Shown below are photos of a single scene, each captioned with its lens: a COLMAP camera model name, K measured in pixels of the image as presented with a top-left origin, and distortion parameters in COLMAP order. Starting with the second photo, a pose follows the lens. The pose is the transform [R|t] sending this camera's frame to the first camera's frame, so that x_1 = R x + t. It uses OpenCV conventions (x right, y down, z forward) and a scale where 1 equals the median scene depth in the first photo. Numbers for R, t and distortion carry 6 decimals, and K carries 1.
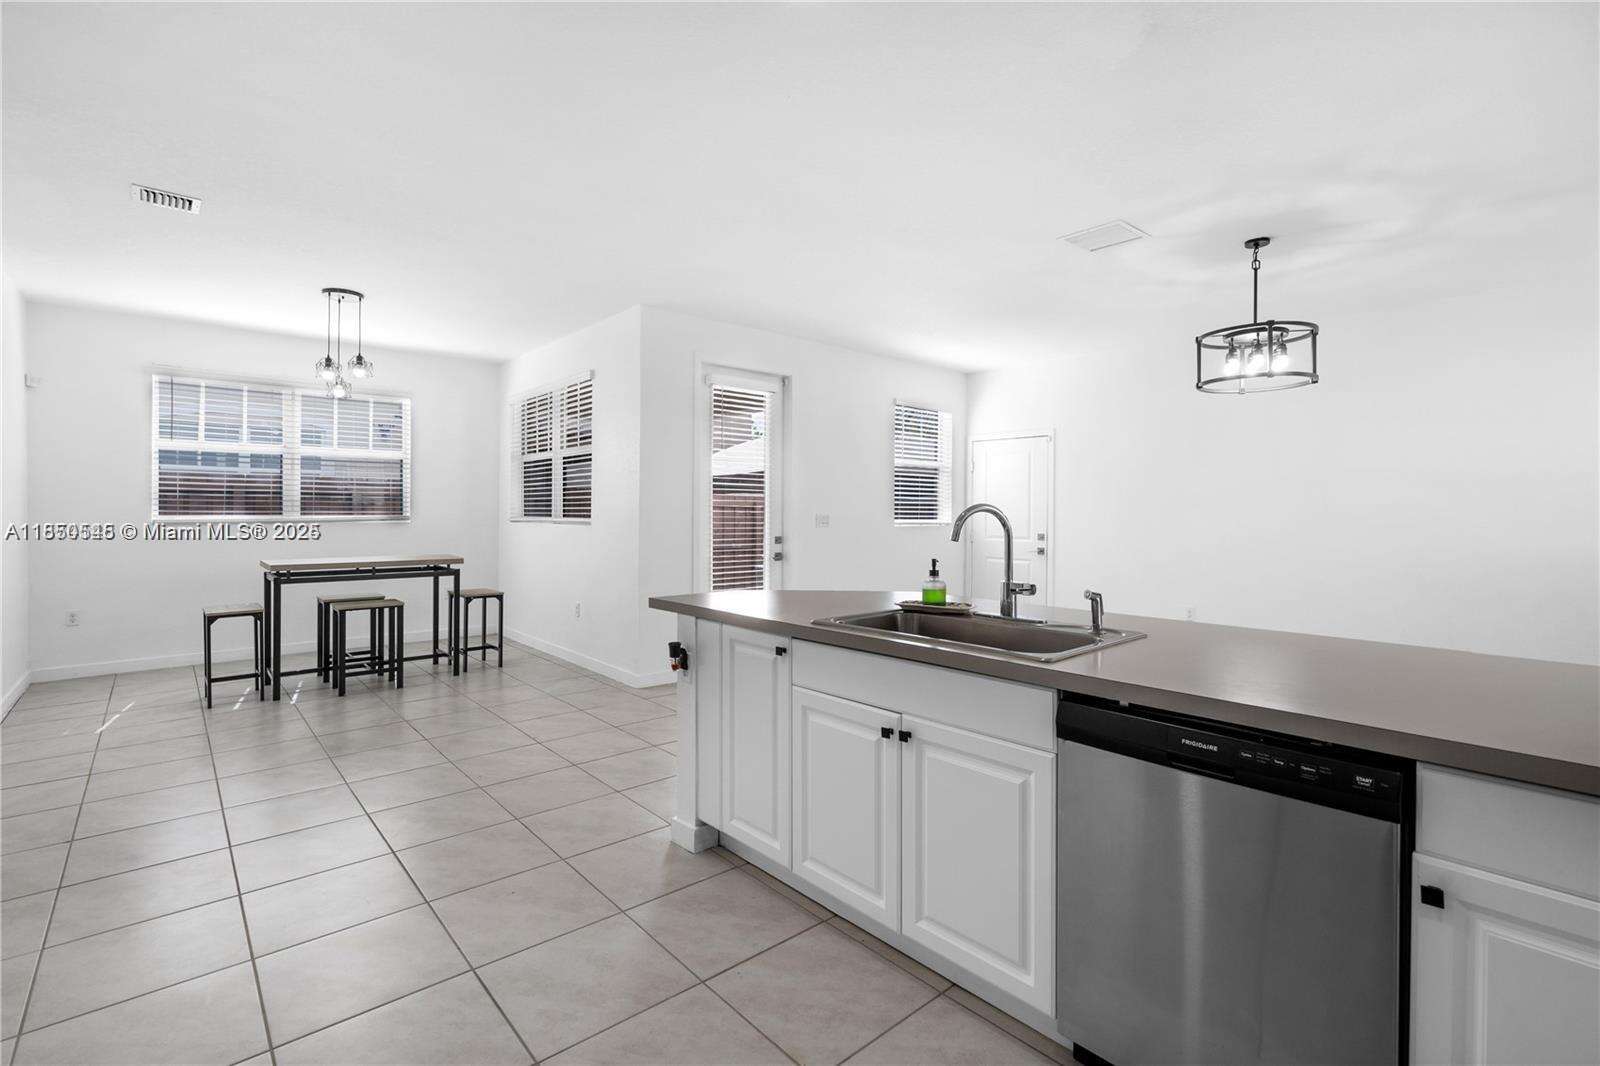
lens RADIAL K [[722.7, 0, 799.7], [0, 722.7, 511.7], [0, 0, 1]] dist [-0.000320, 0.000196]
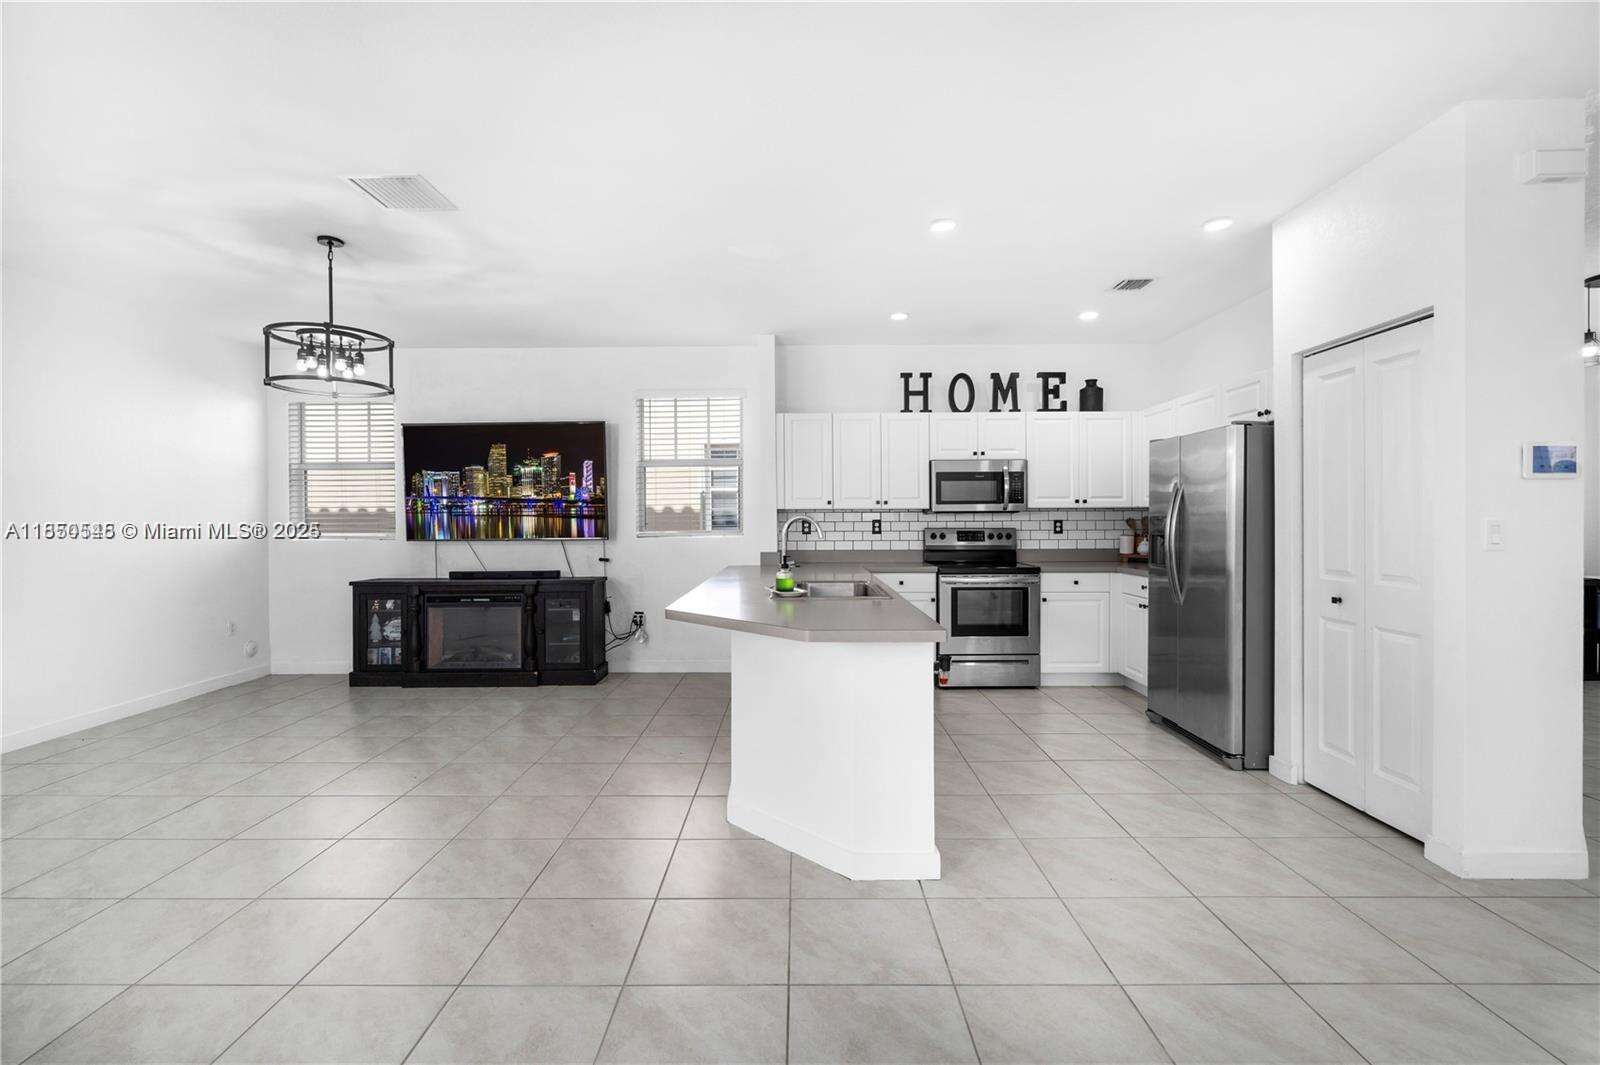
lens RADIAL K [[728.8, 0, 774.8], [0, 728.8, 526.3], [0, 0, 1]] dist [-0.019687, 0.000117]
pose [[-0.728934, -0.001038, 0.684583, -0.450025], [0.004064, 0.999975, 0.005843, 0.008454], [-0.684572, 0.007041, -0.728911, 1.250791]]
